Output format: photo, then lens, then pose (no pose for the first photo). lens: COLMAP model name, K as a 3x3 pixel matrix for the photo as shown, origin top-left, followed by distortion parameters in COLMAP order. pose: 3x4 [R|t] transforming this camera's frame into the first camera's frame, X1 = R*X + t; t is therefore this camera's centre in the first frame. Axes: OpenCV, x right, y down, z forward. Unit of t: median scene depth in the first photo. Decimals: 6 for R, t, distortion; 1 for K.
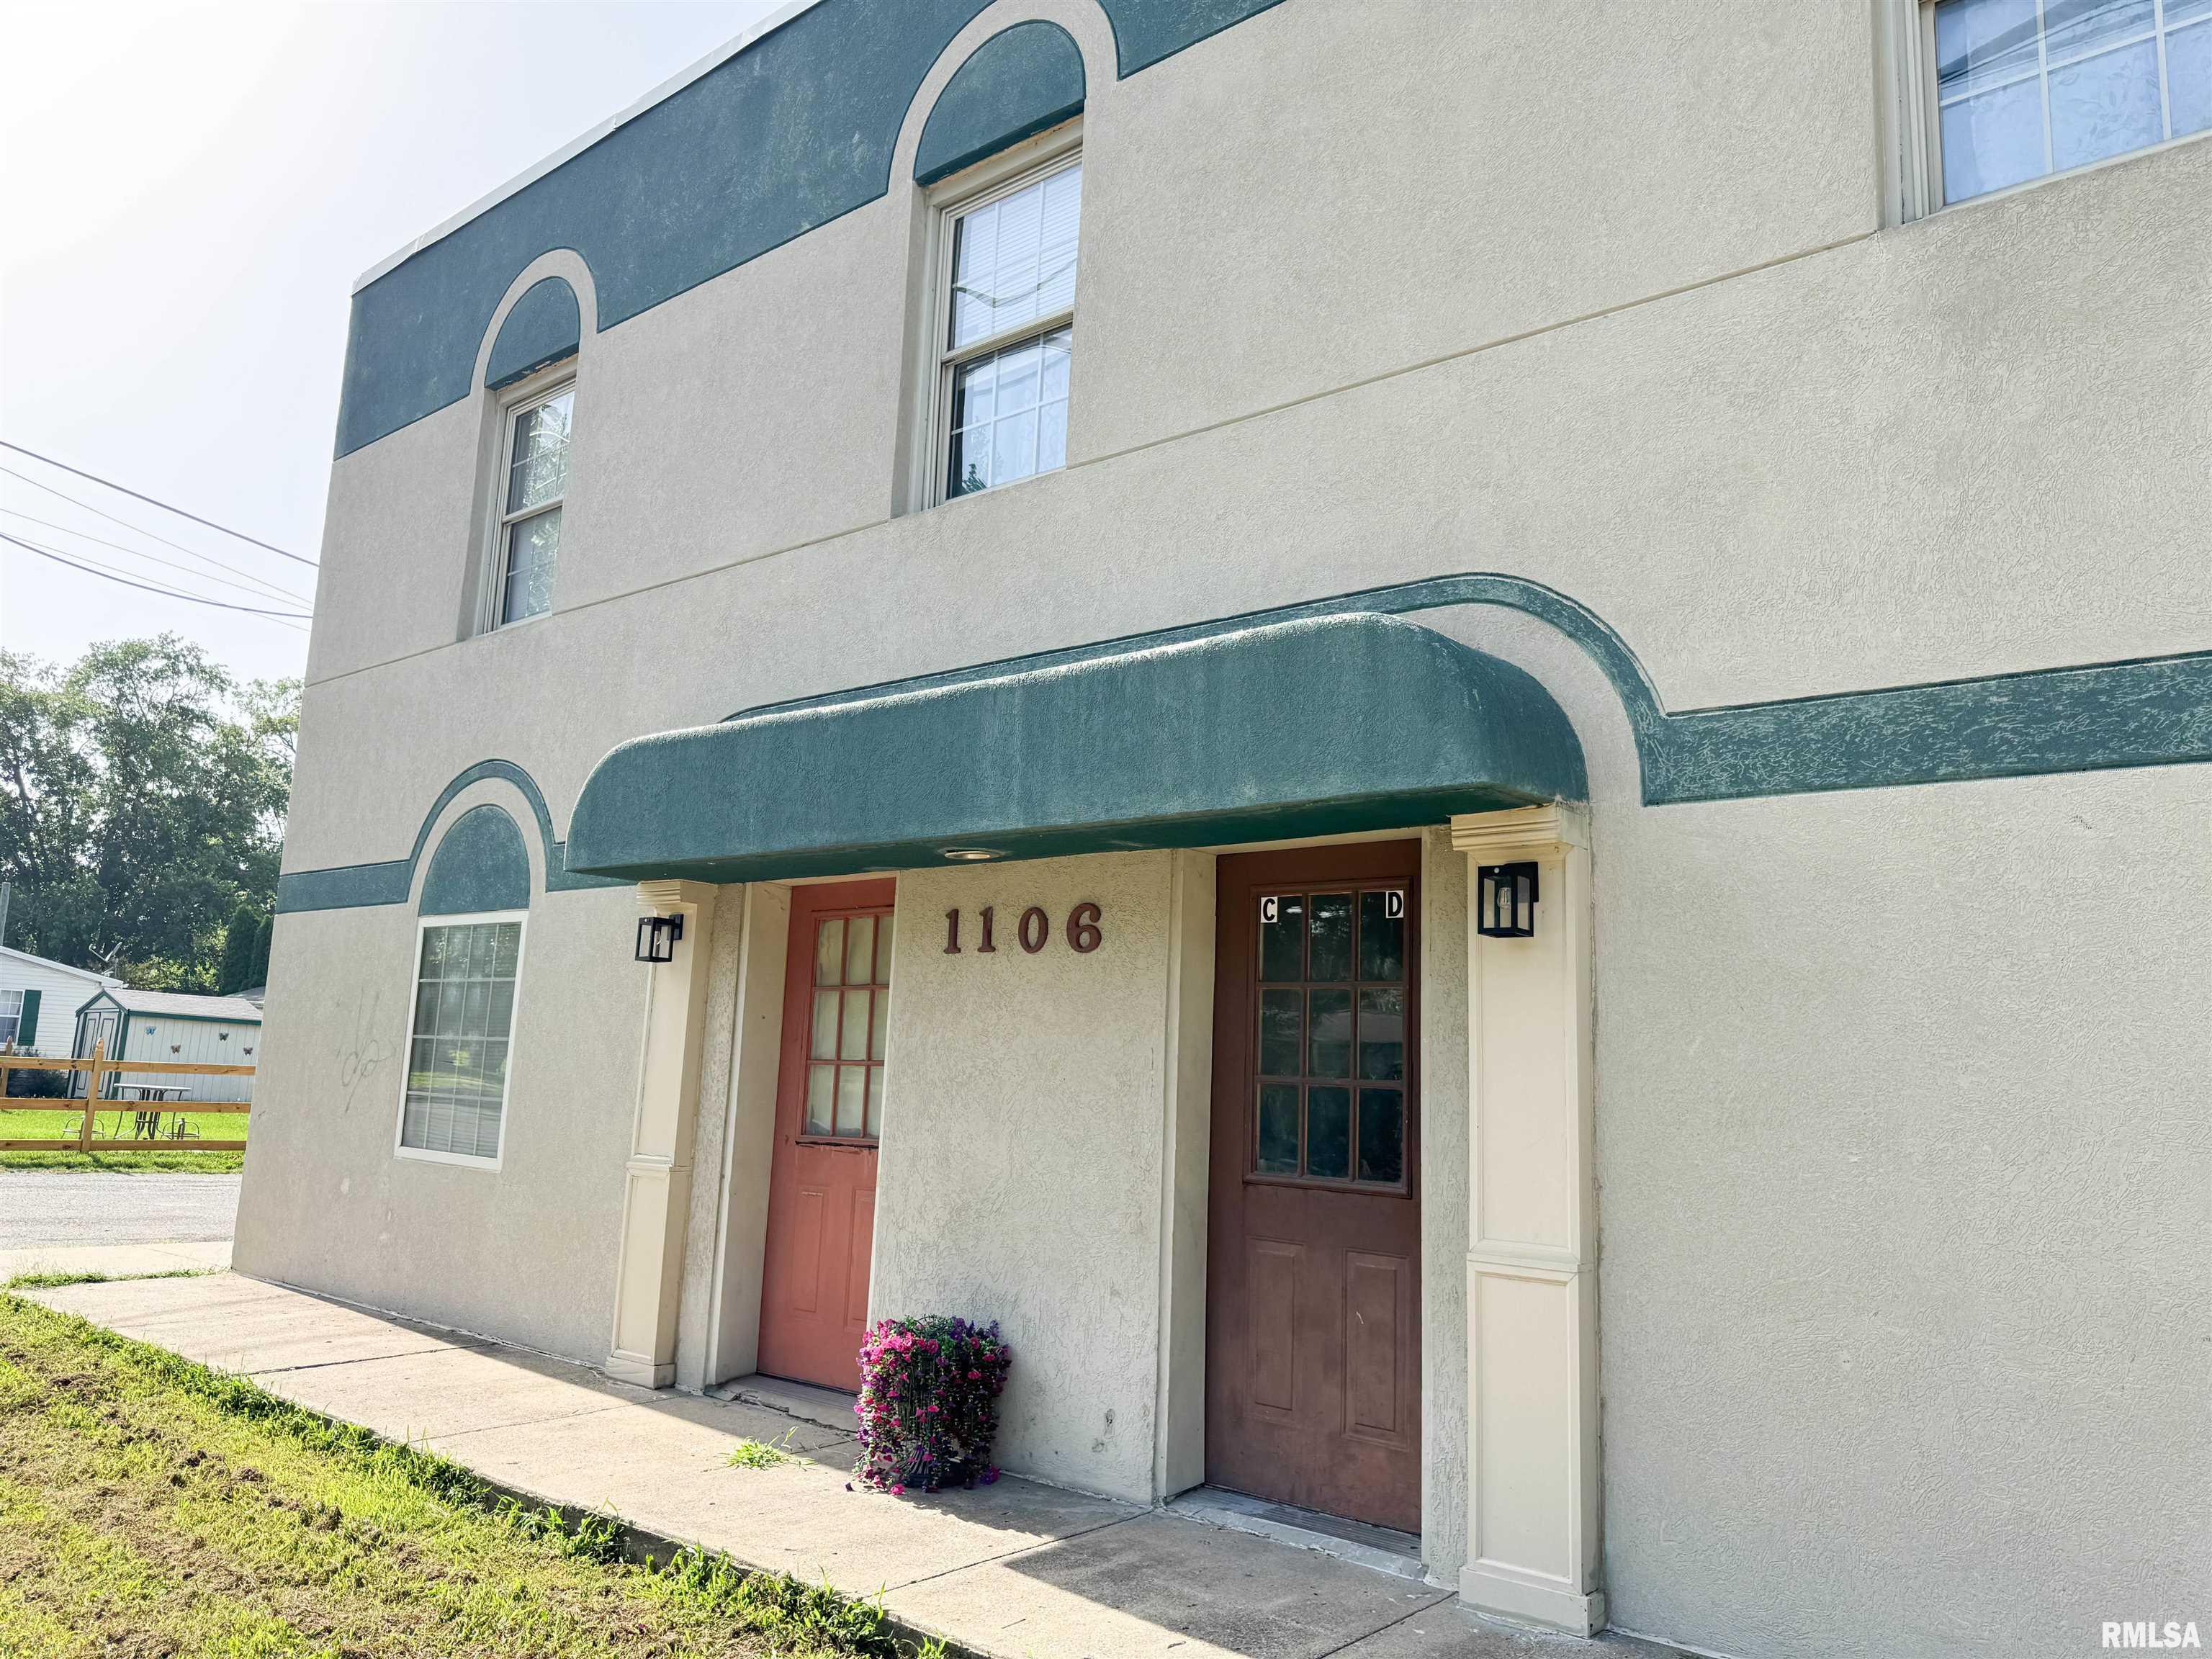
lens RADIAL K [[1572.4, 0, 1106.0], [0, 1572.4, 829.5], [0, 0, 1]] dist [0.031551, -0.003175]
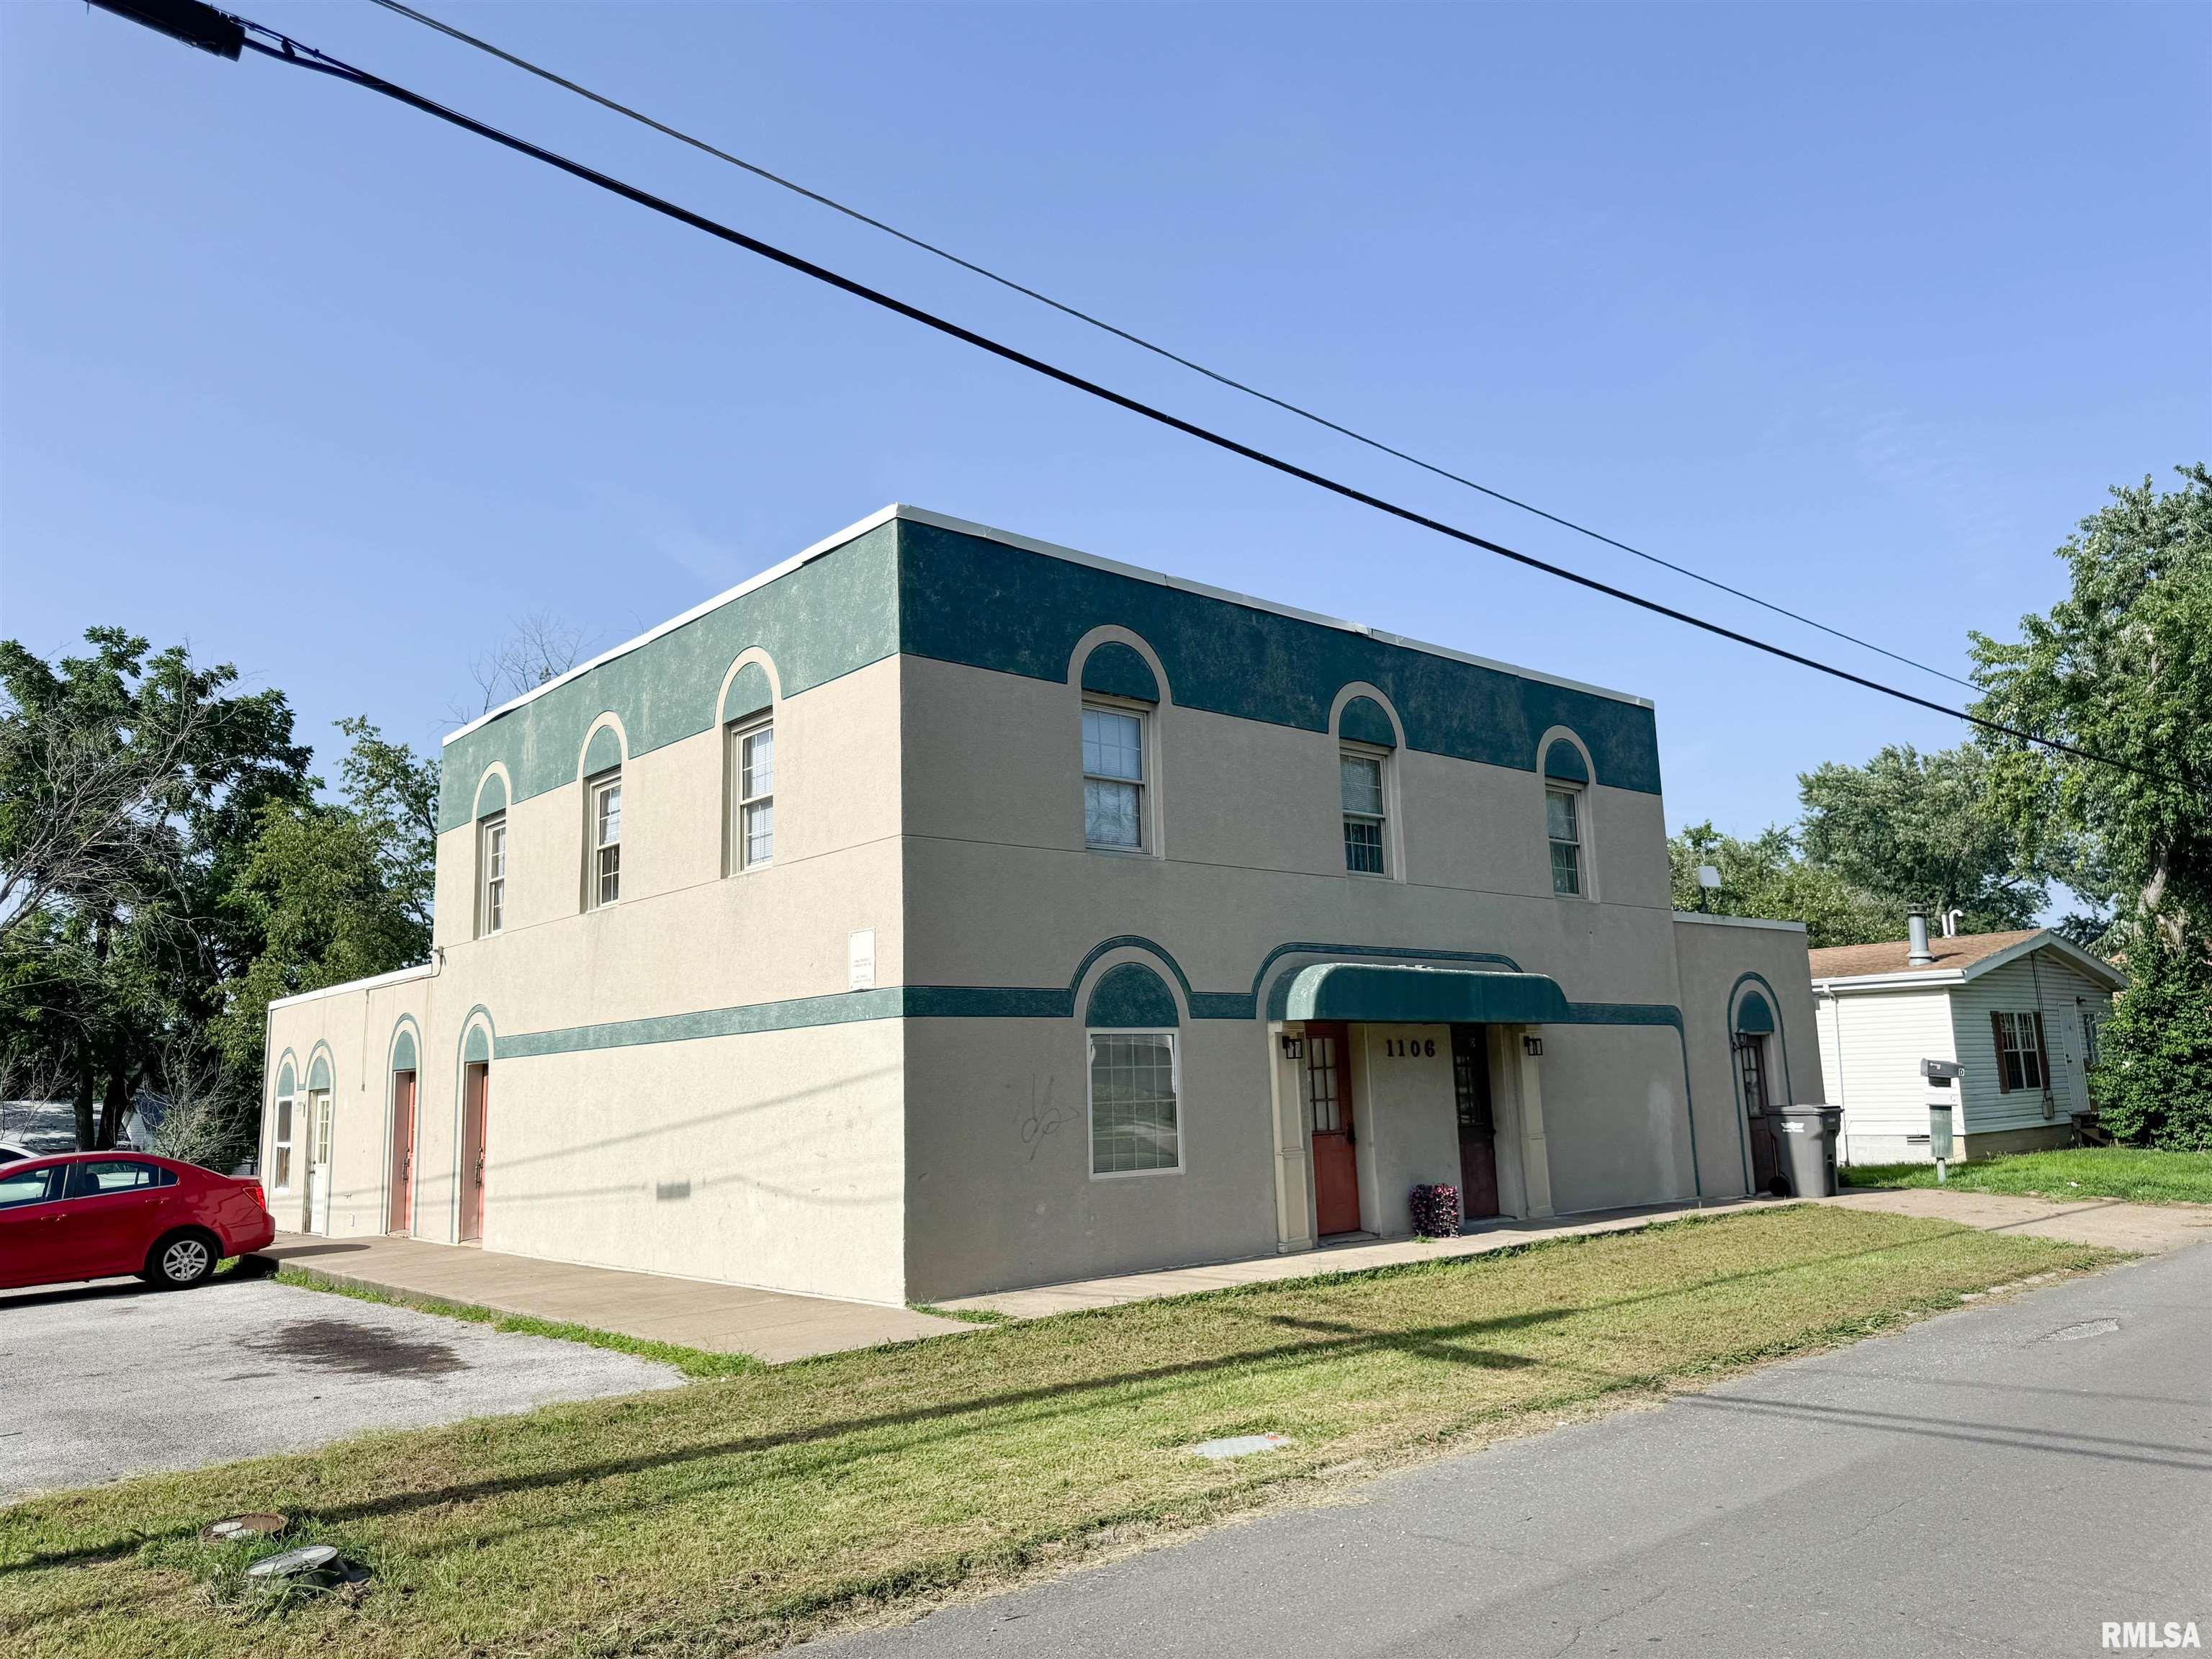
lens RADIAL K [[1555.7, 0, 1080.9], [0, 1555.7, 820.6], [0, 0, 1]] dist [0.132712, -0.118361]
pose [[0.155182, 0.120408, 0.980521, -2.107593], [-0.118657, 0.987630, -0.102502, 0.012556], [-0.980734, -0.100440, 0.167550, 0.809627]]
